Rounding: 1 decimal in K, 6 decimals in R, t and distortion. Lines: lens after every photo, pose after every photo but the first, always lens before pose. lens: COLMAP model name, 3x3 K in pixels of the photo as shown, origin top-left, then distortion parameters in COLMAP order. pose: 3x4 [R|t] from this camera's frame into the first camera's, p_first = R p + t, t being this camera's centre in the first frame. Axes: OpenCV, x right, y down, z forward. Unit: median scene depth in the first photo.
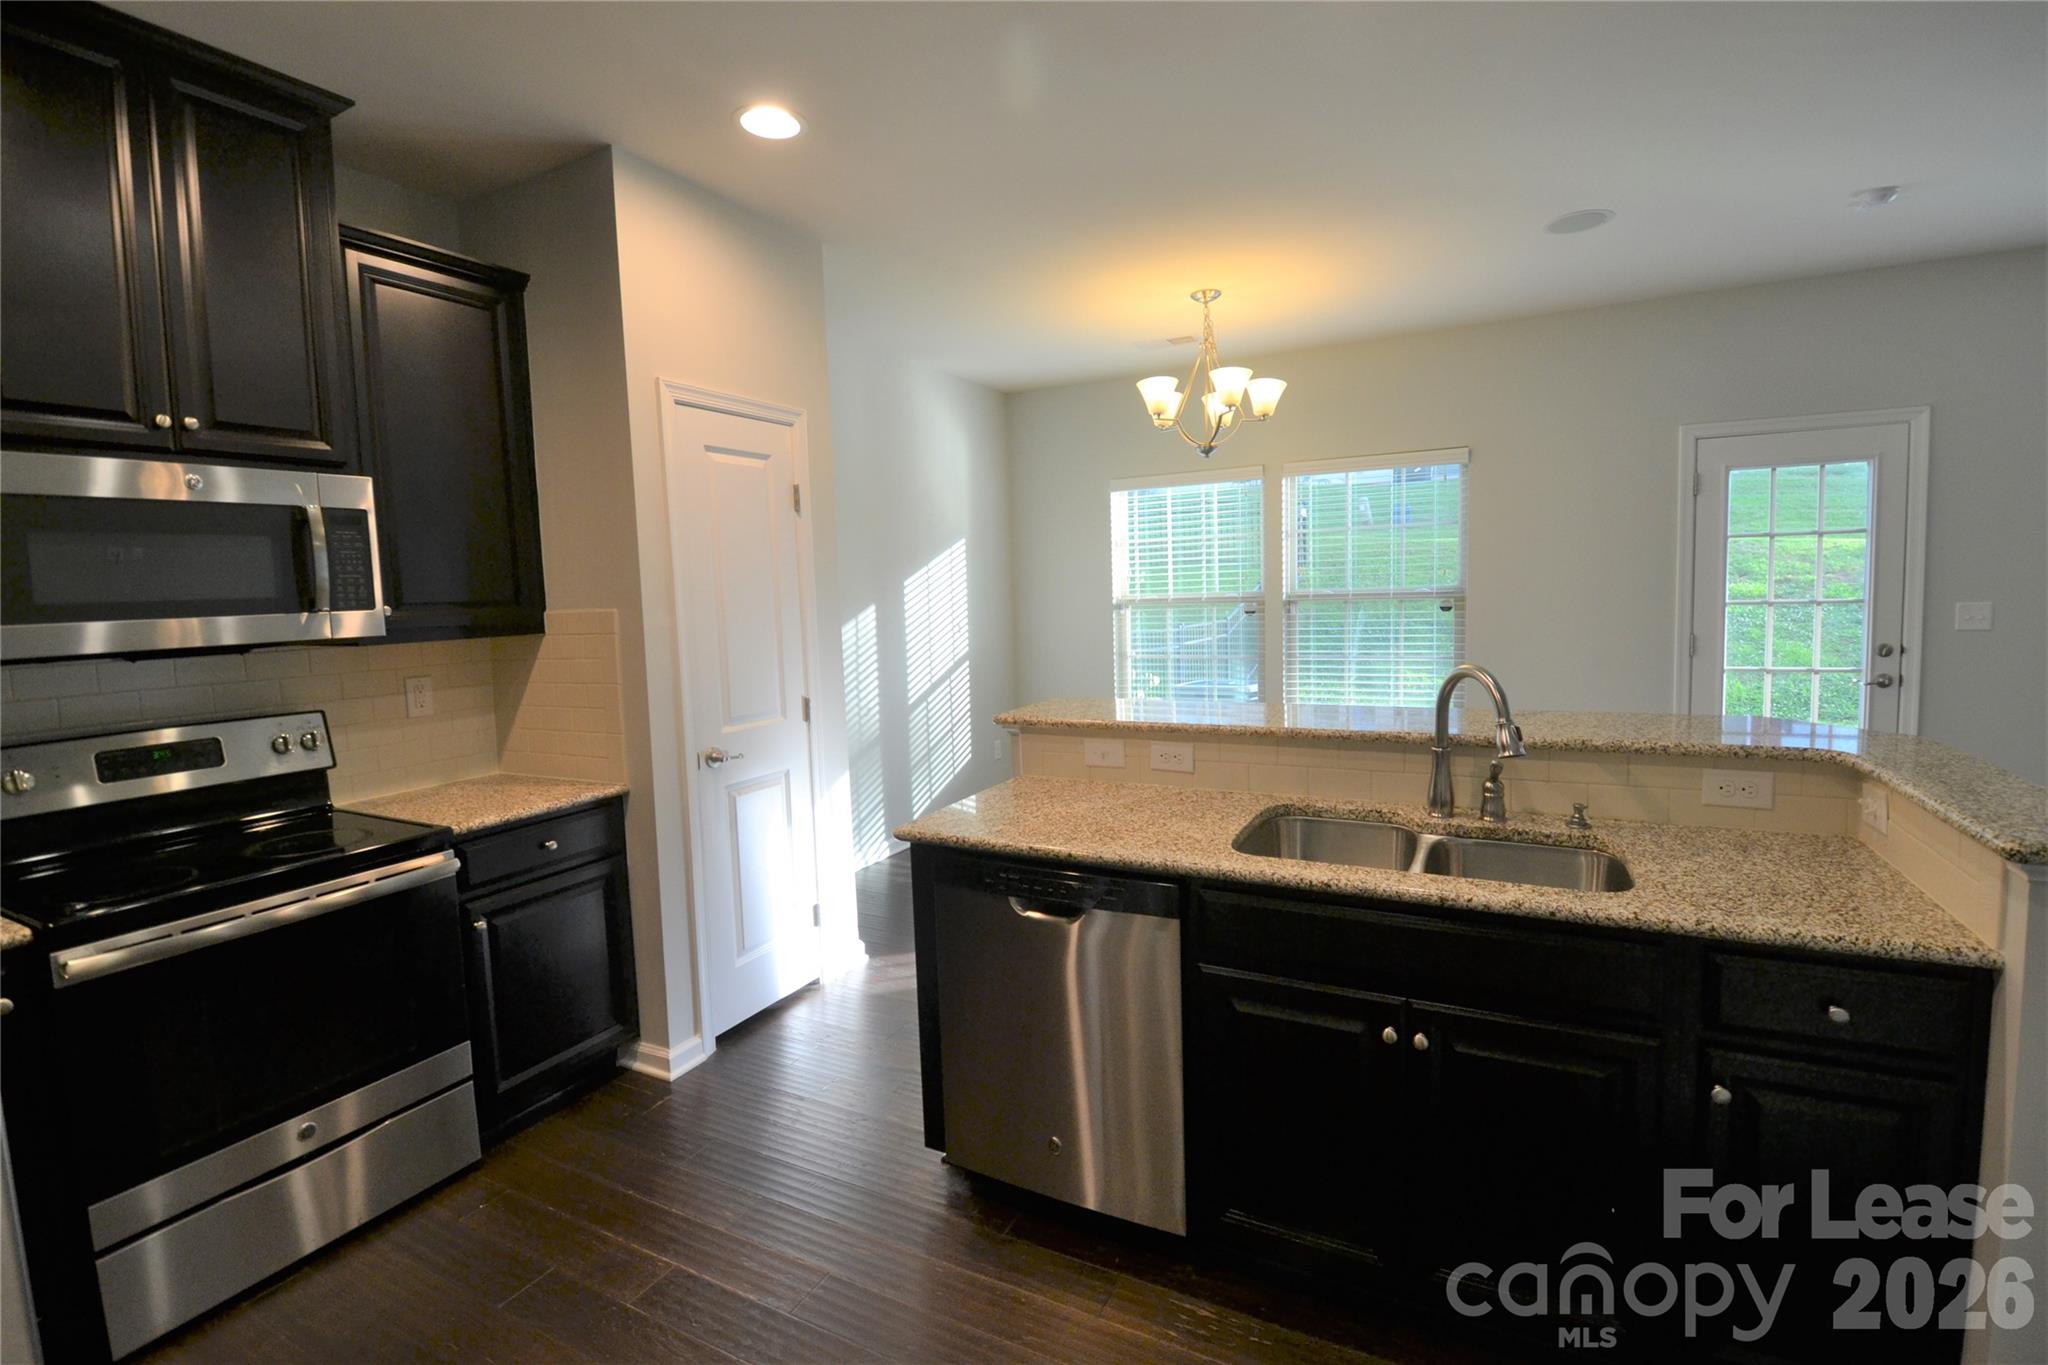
lens RADIAL K [[918.1, 0, 1029.7], [0, 918.1, 670.7], [0, 0, 1]] dist [-0.001161, -0.021427]
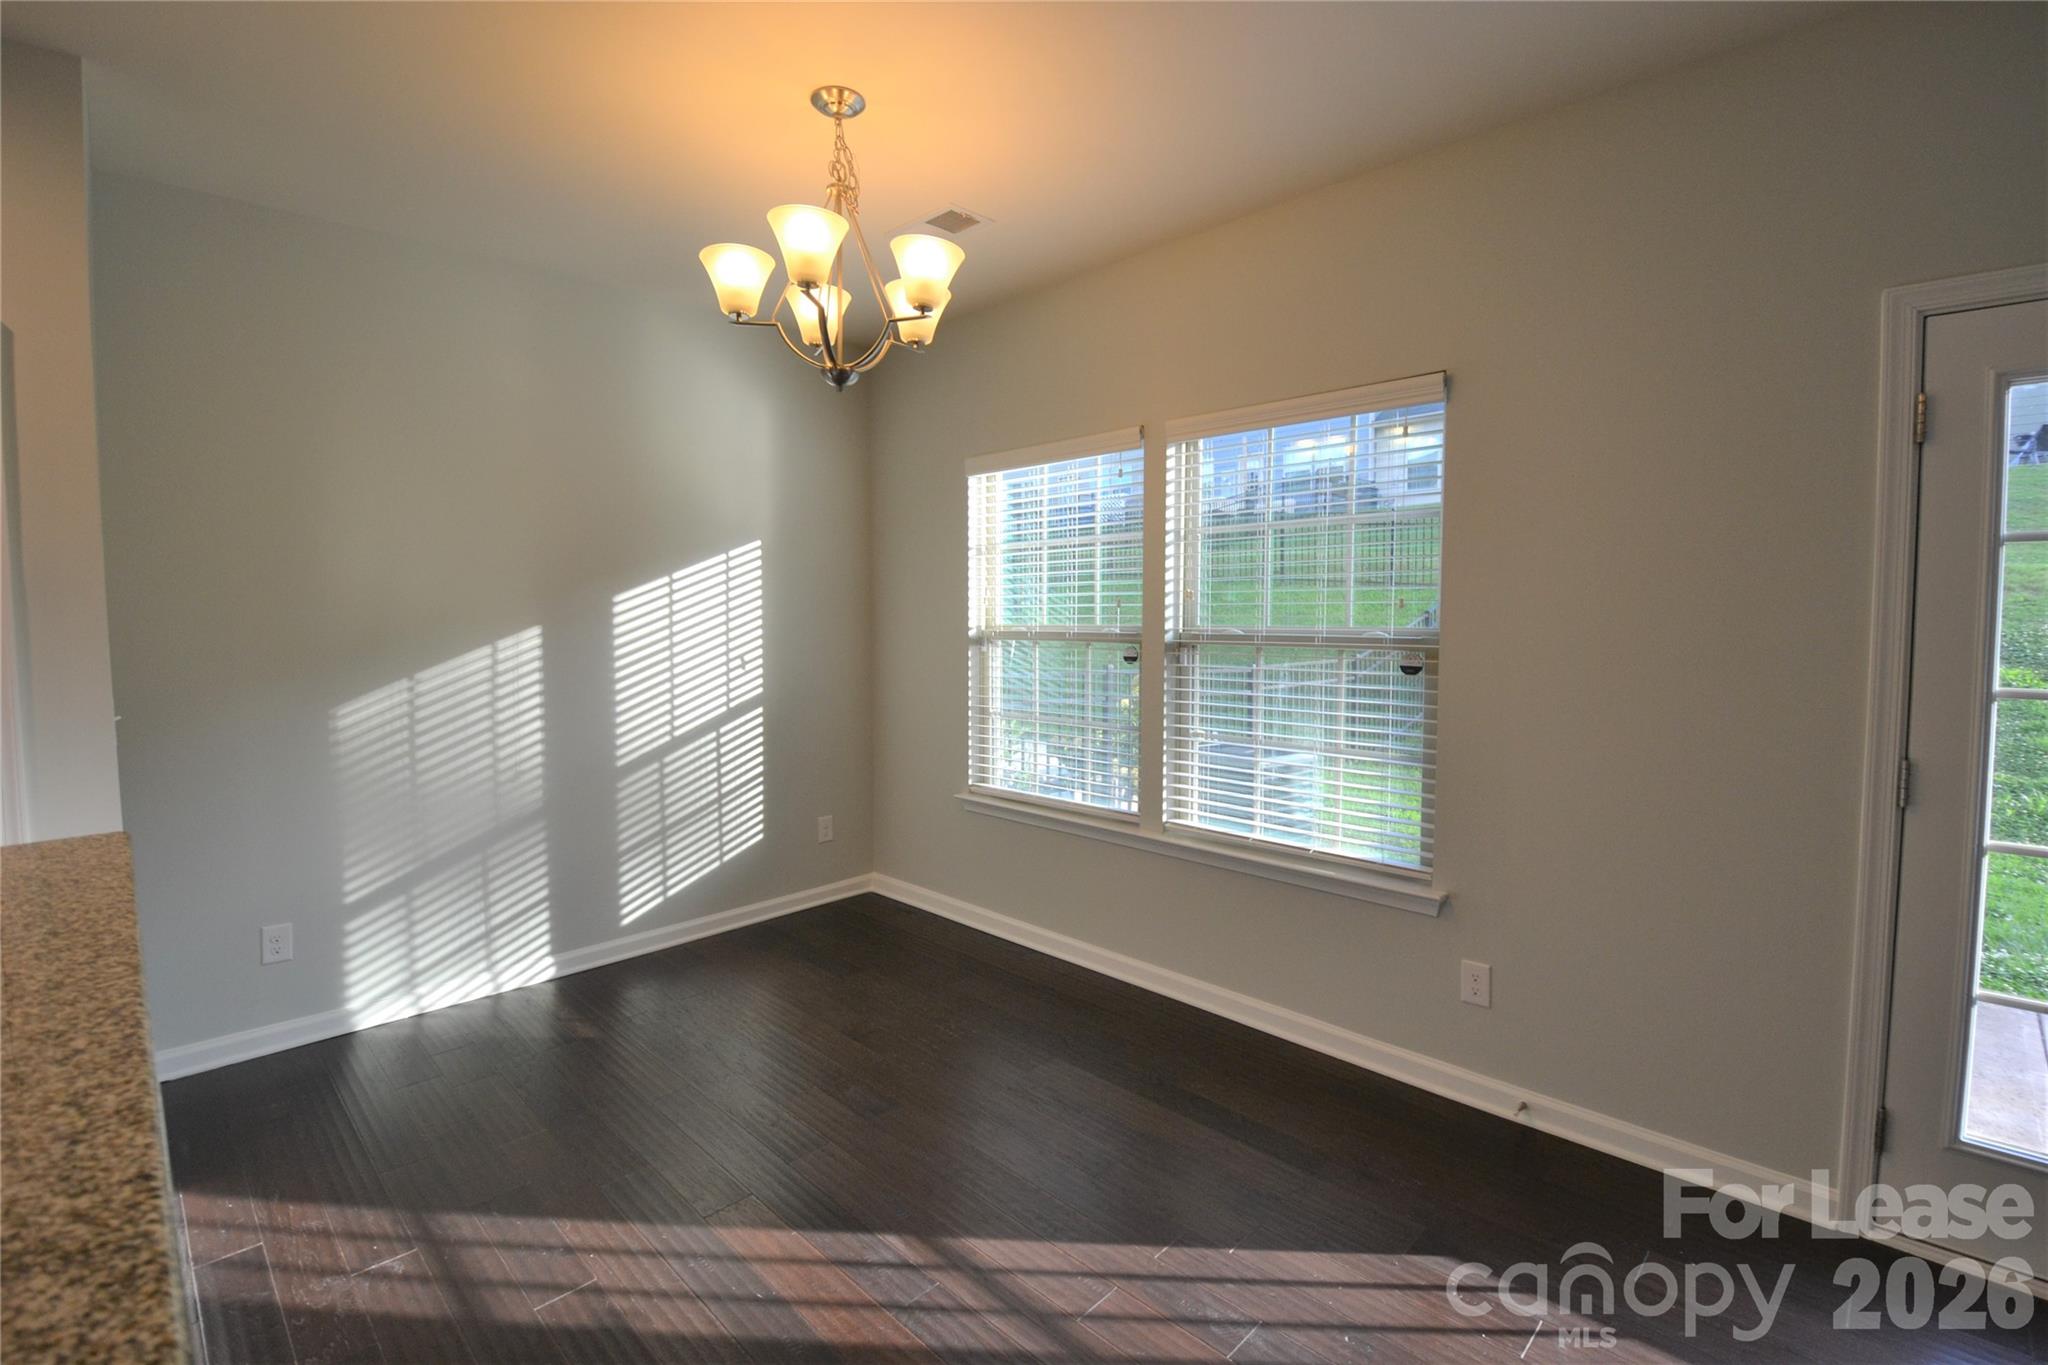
lens RADIAL K [[918.1, 0, 1029.7], [0, 918.1, 670.7], [0, 0, 1]] dist [-0.001161, -0.021427]
pose [[0.959066, 0.049048, -0.278901, 0.365471], [-0.055066, 0.998388, -0.013780, -0.044467], [0.277776, 0.028573, 0.960221, 0.385369]]
